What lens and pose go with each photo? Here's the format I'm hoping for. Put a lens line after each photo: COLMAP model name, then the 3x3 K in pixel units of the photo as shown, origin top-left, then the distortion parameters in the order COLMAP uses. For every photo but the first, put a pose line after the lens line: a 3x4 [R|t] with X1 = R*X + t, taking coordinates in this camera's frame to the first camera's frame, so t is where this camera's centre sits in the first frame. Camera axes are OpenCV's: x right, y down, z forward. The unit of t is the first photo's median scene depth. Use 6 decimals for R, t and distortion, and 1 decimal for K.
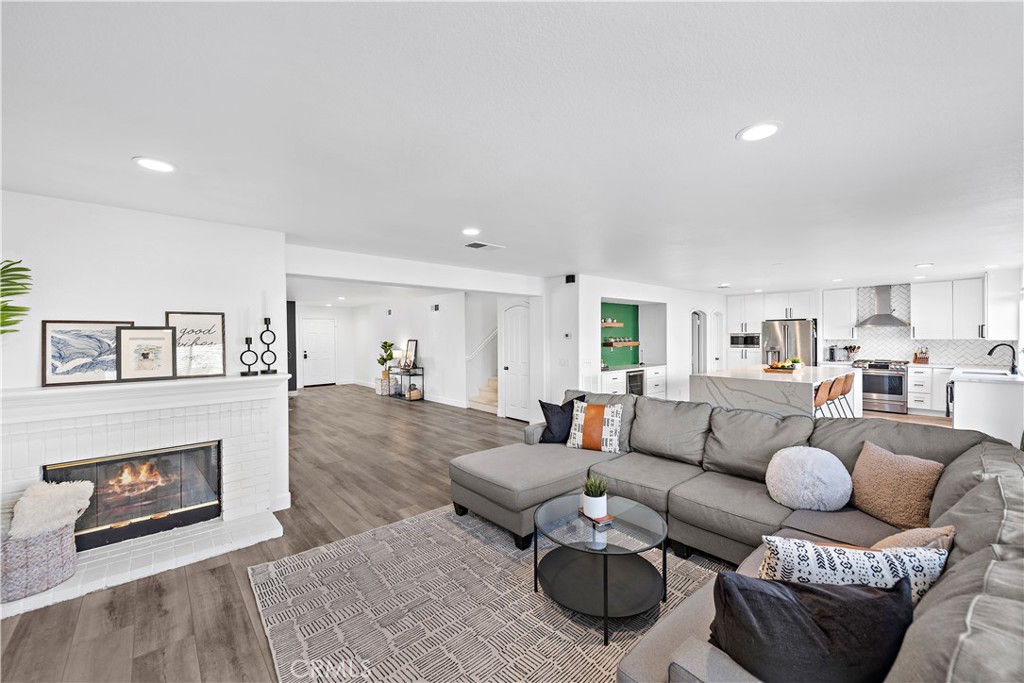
lens RADIAL K [[403.3, 0, 513.8], [0, 403.3, 341.4], [0, 0, 1]] dist [0.013309, -0.003547]
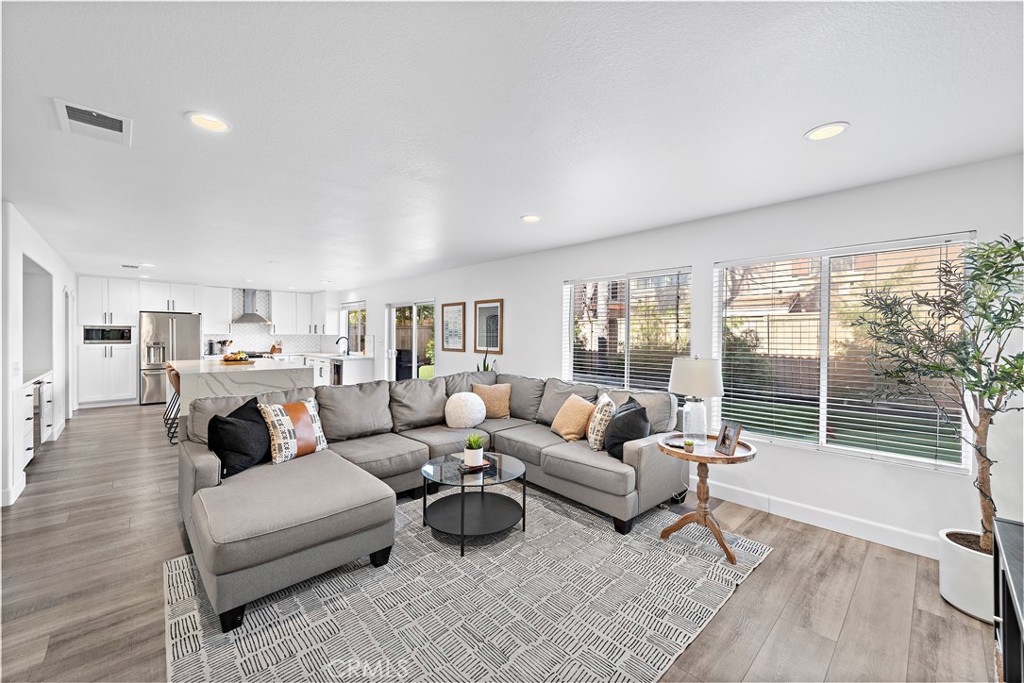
lens RADIAL K [[403.3, 0, 513.8], [0, 403.3, 341.4], [0, 0, 1]] dist [0.013309, -0.003547]
pose [[-0.034540, -0.006953, 0.999379, -0.300636], [0.006045, 0.999956, 0.007166, 0.011609], [-0.999385, 0.006288, -0.034496, 0.264290]]
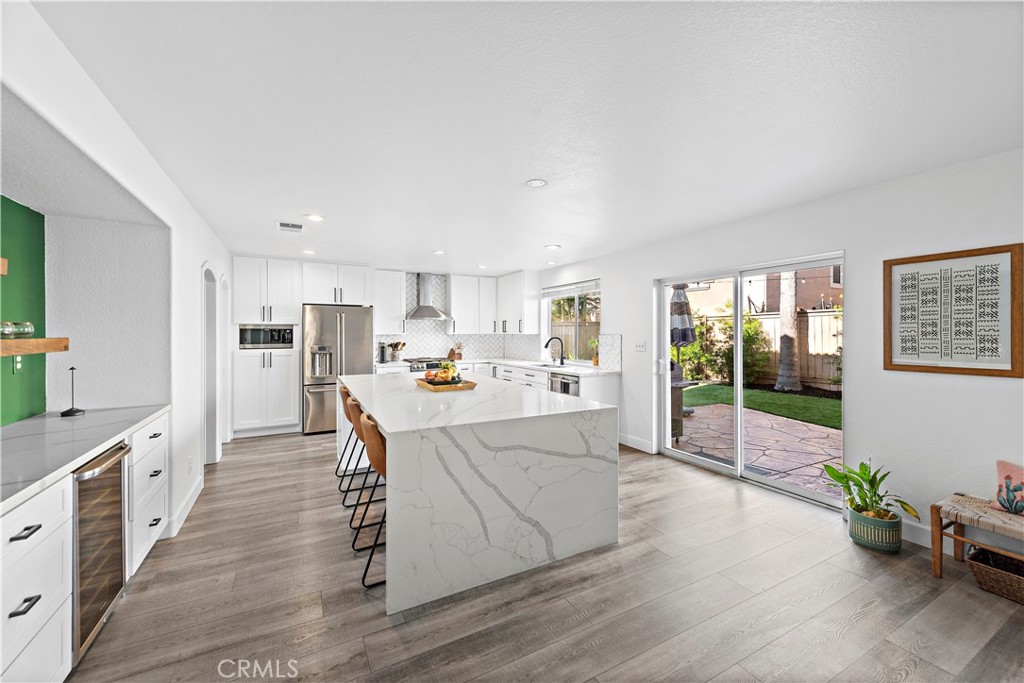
lens RADIAL K [[404.6, 0, 511.0], [0, 404.6, 334.2], [0, 0, 1]] dist [0.008527, -0.000331]
pose [[0.228144, 0.004800, 0.973616, 0.097501], [0.011715, 0.999902, -0.007675, 0.003507], [-0.973557, 0.013157, 0.228065, 0.609899]]
